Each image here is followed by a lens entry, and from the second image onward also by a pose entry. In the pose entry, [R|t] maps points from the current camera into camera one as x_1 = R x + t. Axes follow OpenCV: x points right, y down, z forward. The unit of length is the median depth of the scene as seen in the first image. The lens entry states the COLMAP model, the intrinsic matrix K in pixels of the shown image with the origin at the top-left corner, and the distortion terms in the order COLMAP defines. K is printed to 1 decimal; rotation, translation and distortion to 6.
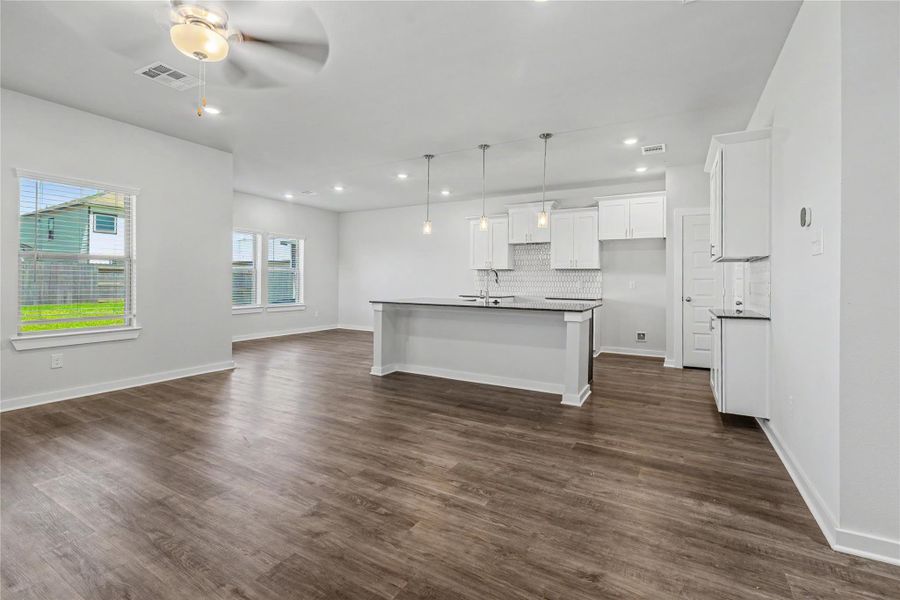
lens RADIAL K [[404.5, 0, 449.9], [0, 404.5, 281.7], [0, 0, 1]] dist [0.001374, 0.000063]
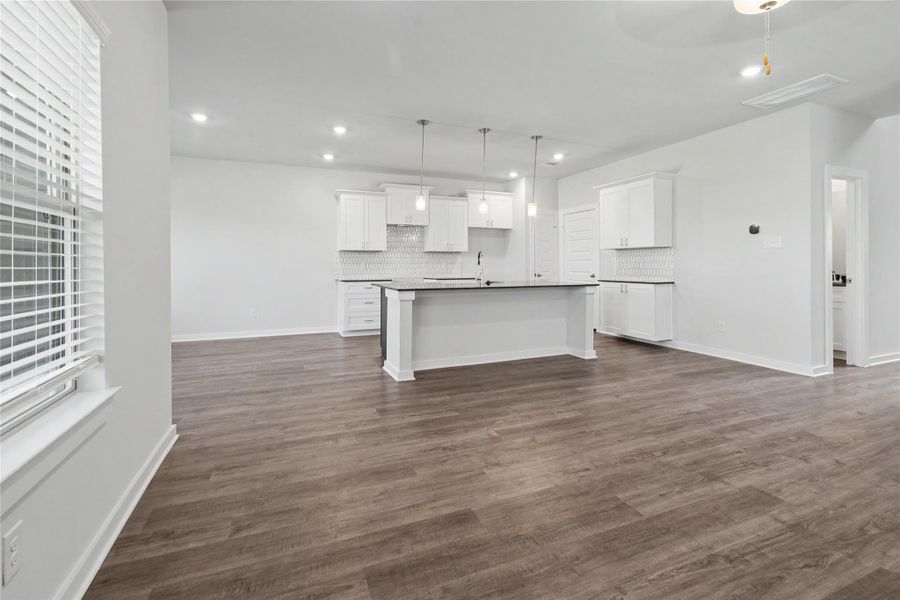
lens RADIAL K [[404.8, 0, 448.3], [0, 404.8, 265.0], [0, 0, 1]] dist [0.000745, -0.000032]
pose [[0.609571, -0.012318, 0.792636, -0.735788], [0.009847, 0.999920, 0.007967, -0.004151], [-0.792670, 0.002949, 0.609643, 0.427516]]
